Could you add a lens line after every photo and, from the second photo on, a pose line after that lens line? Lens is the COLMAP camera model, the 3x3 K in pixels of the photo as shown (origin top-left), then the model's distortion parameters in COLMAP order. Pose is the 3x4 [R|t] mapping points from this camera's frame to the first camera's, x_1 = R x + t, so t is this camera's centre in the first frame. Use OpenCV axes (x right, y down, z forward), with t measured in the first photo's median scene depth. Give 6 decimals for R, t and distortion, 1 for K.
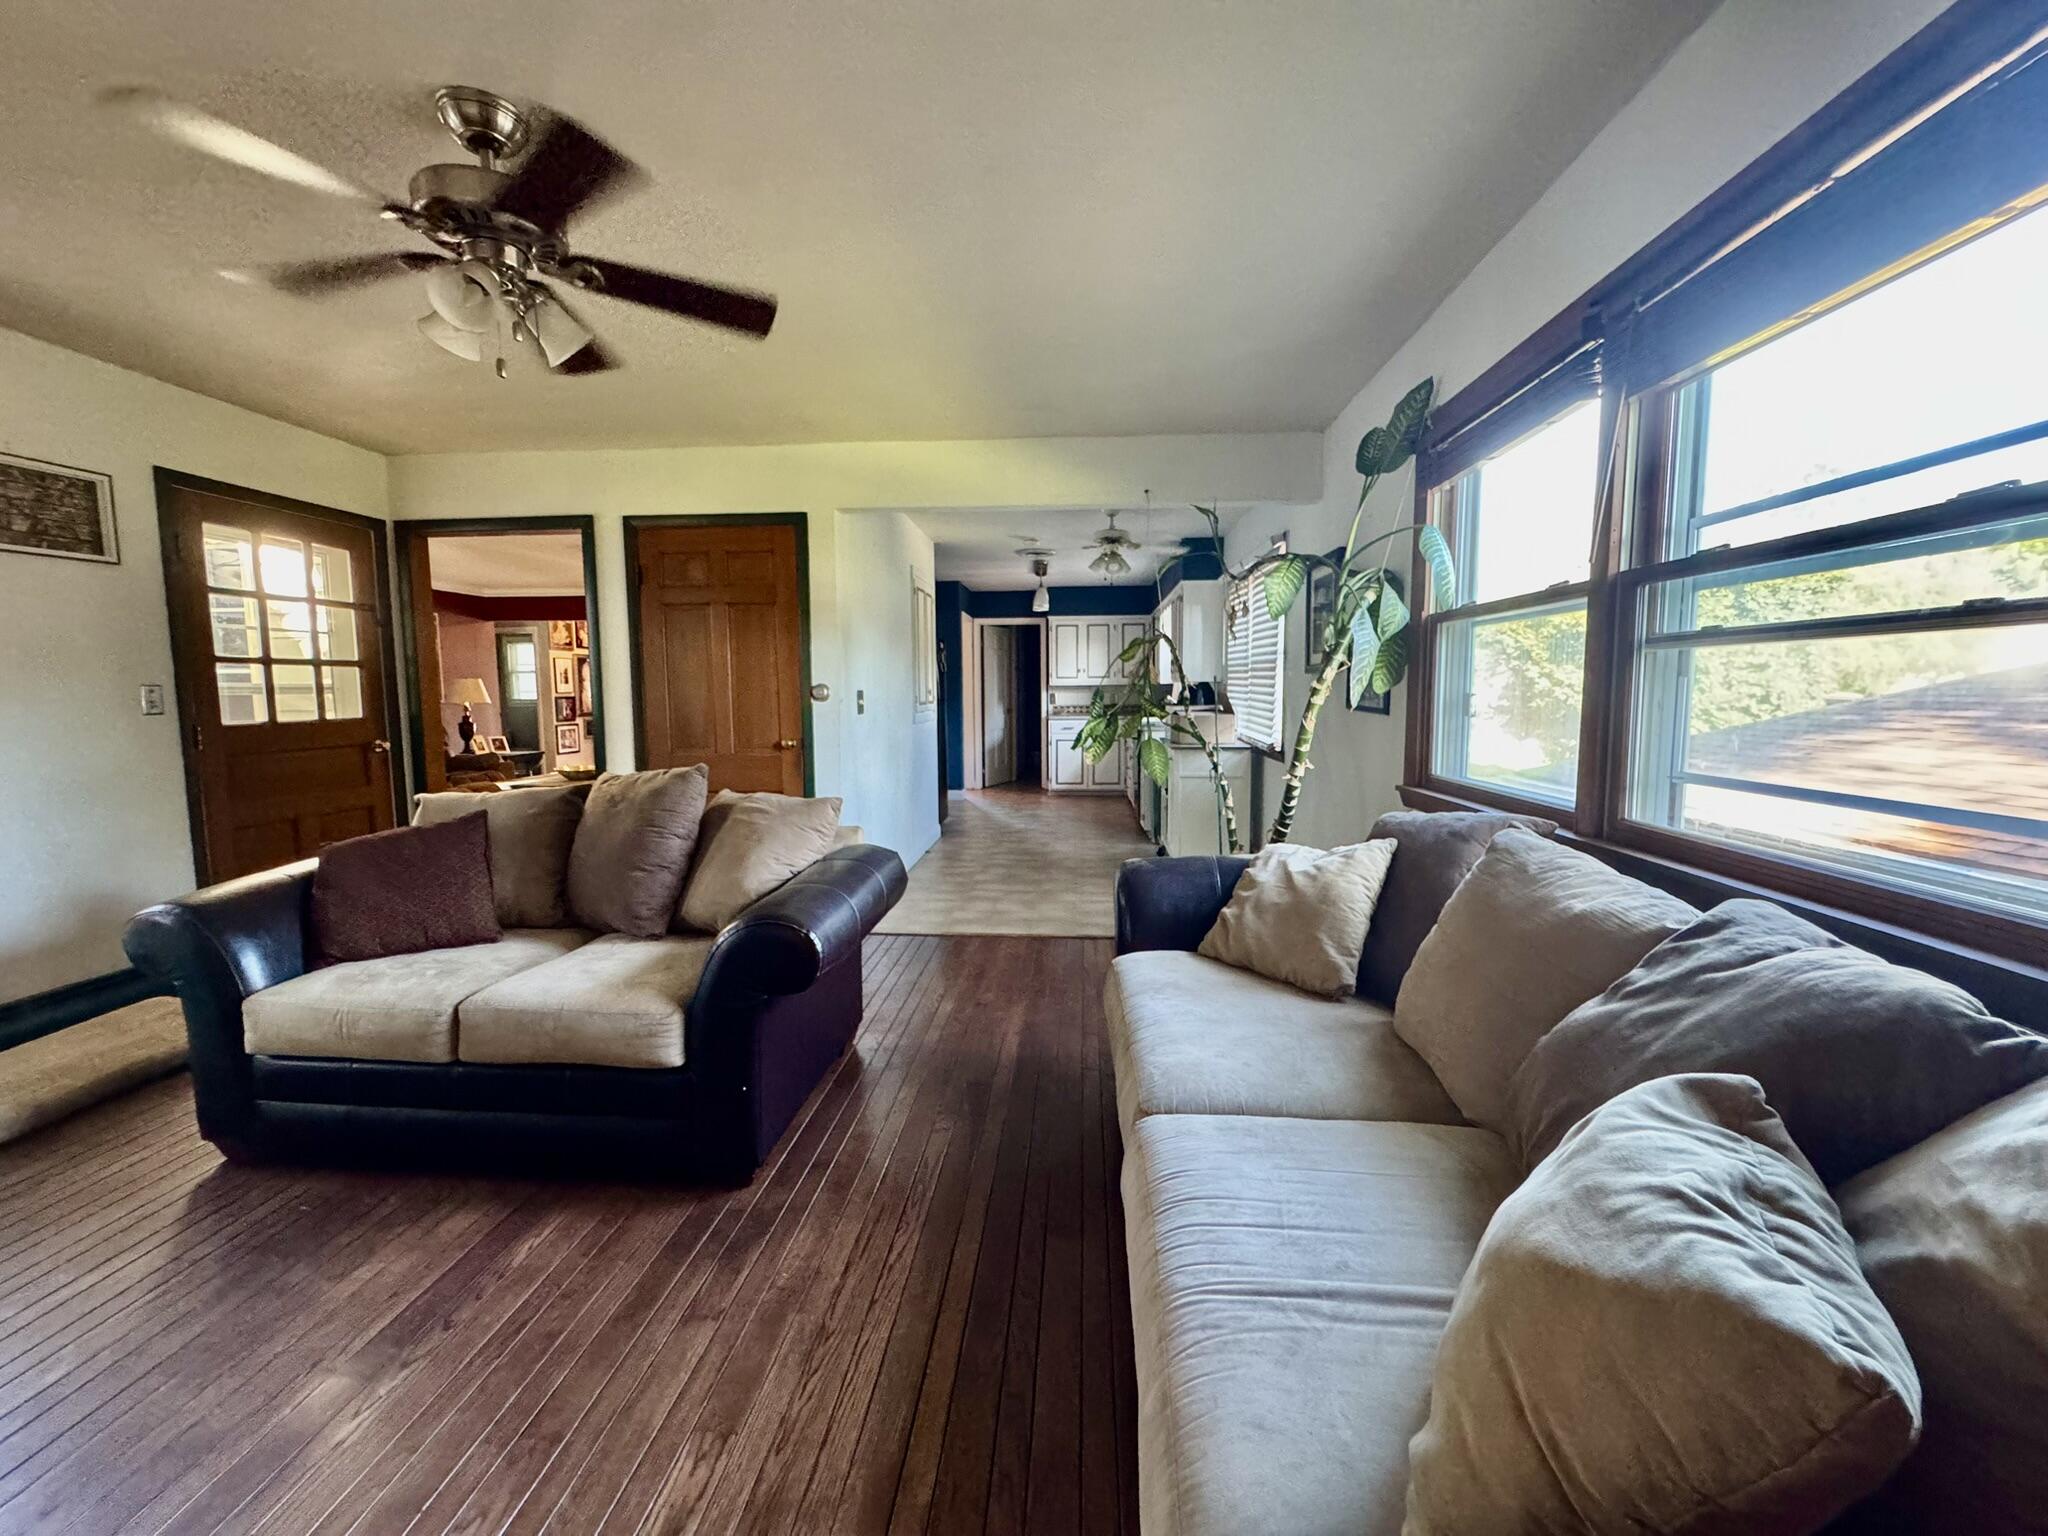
lens RADIAL K [[819.2, 0, 1024.0], [0, 819.2, 772.7], [0, 0, 1]] dist [-0.007646, -0.000126]
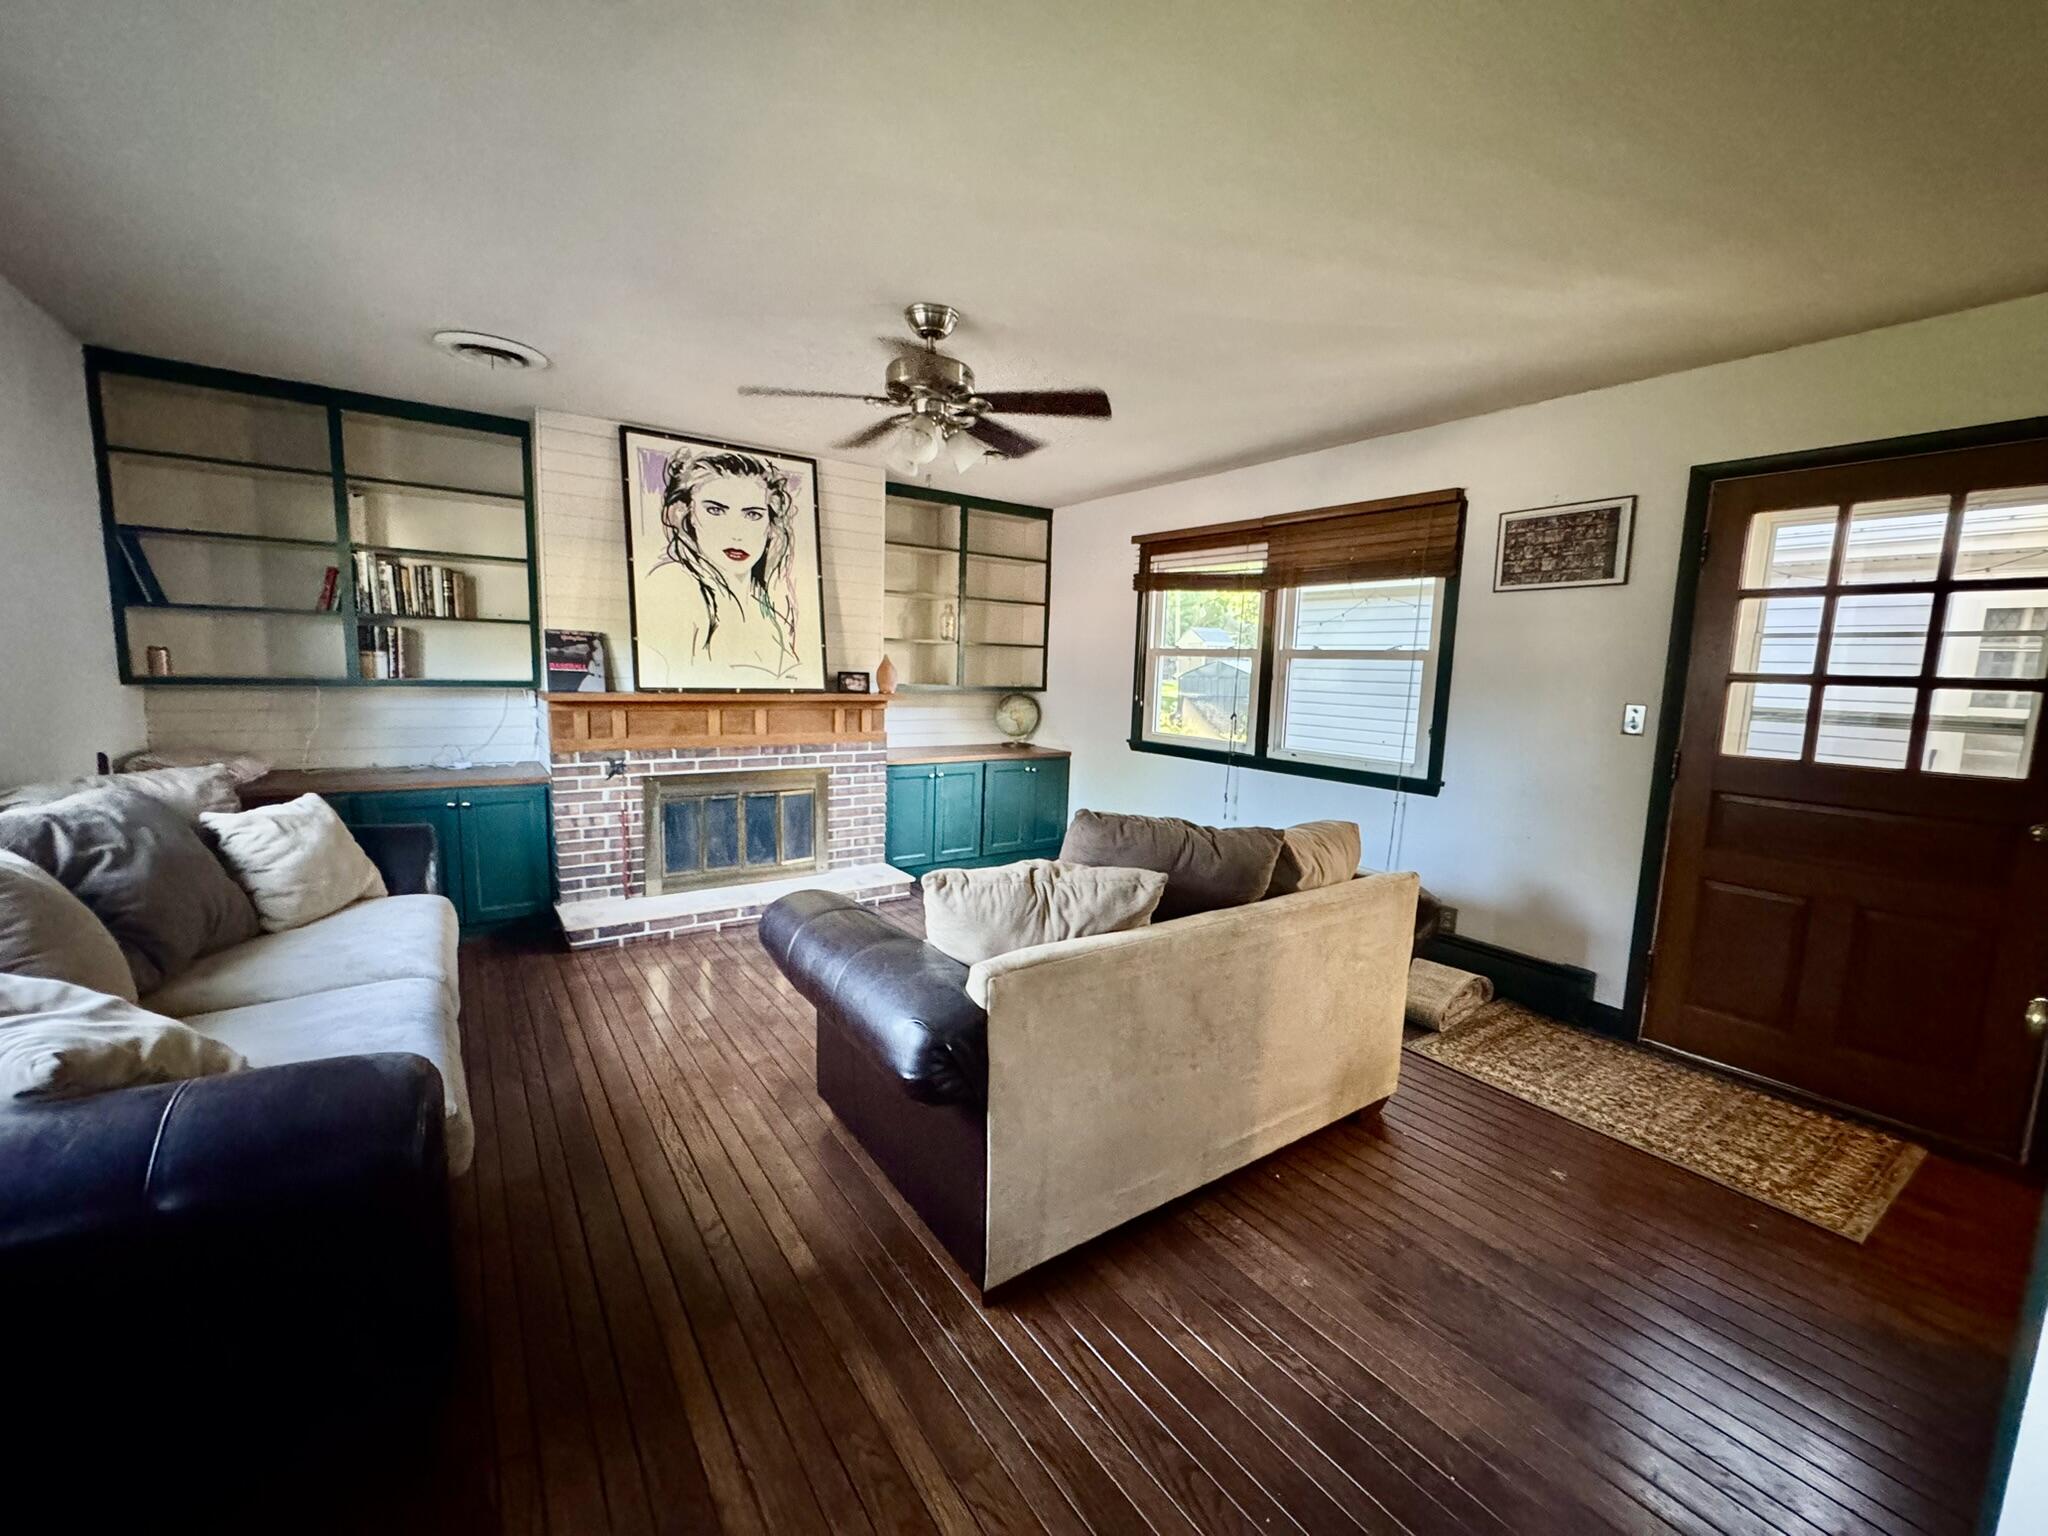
lens RADIAL K [[819.2, 0, 1016.6], [0, 819.2, 767.3], [0, 0, 1]] dist [-0.007646, -0.000126]
pose [[-0.775566, 0.056420, -0.628740, 0.116453], [-0.092308, 0.975156, 0.201370, -0.162121], [0.624481, 0.214214, -0.751090, 1.282158]]
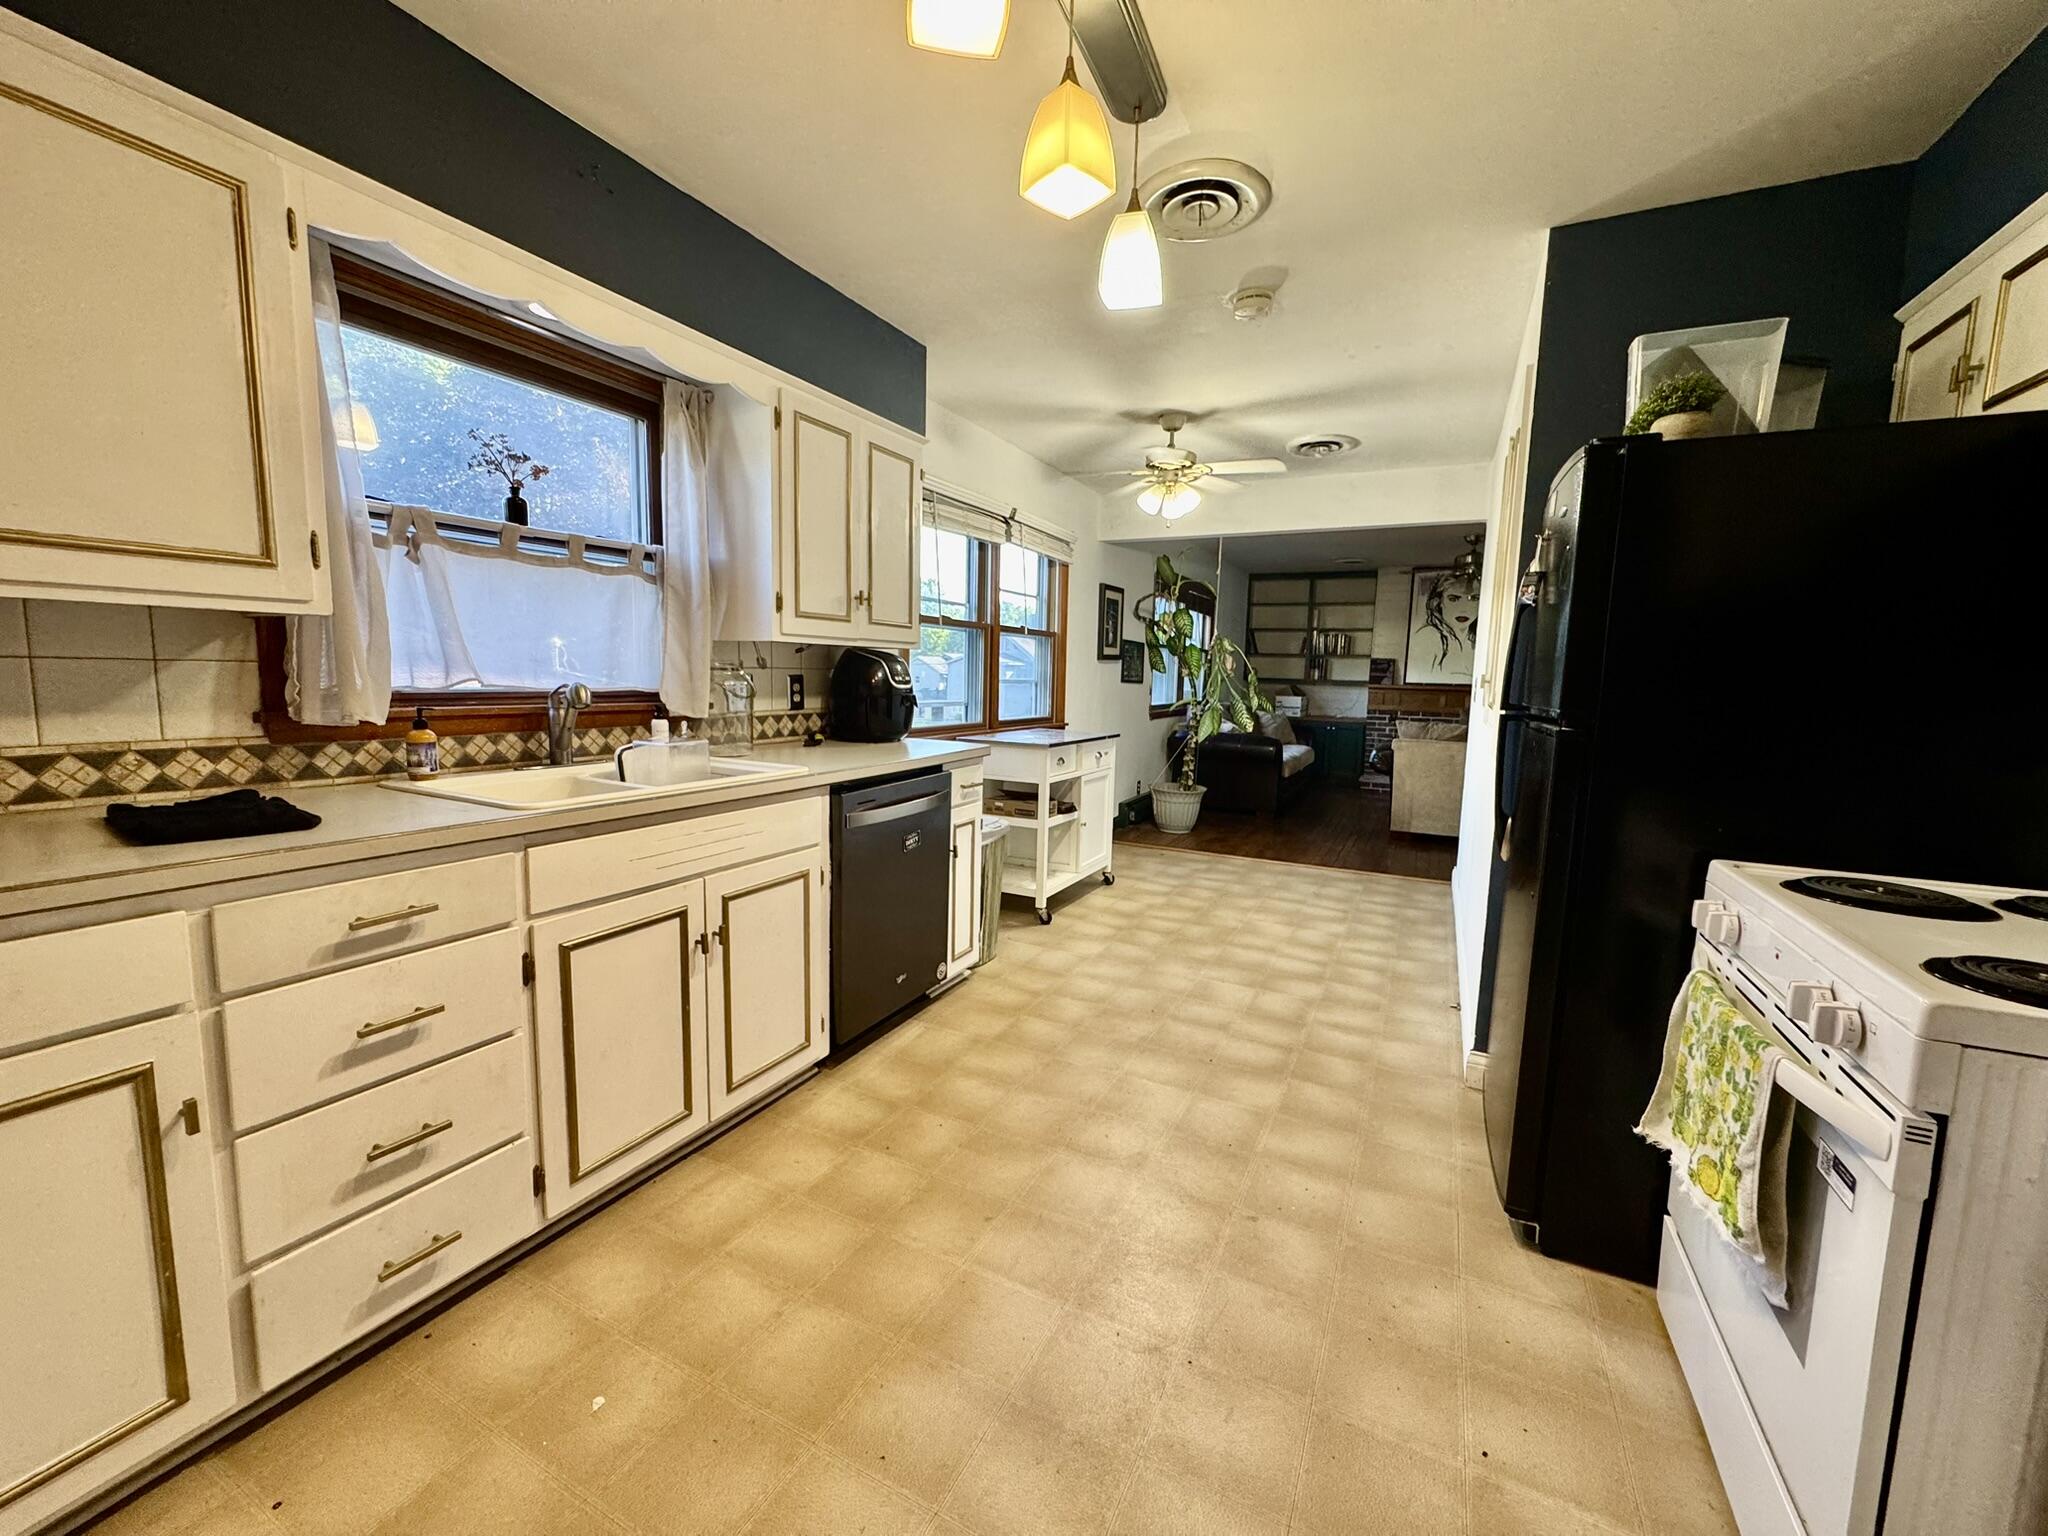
lens RADIAL K [[819.2, 0, 1027.4], [0, 819.2, 769.9], [0, 0, 1]] dist [-0.007646, -0.000126]
pose [[-0.920778, -0.067060, 0.384279, -0.019183], [0.014433, 0.978582, 0.205353, -0.226170], [-0.389819, 0.194631, -0.900089, 2.251082]]
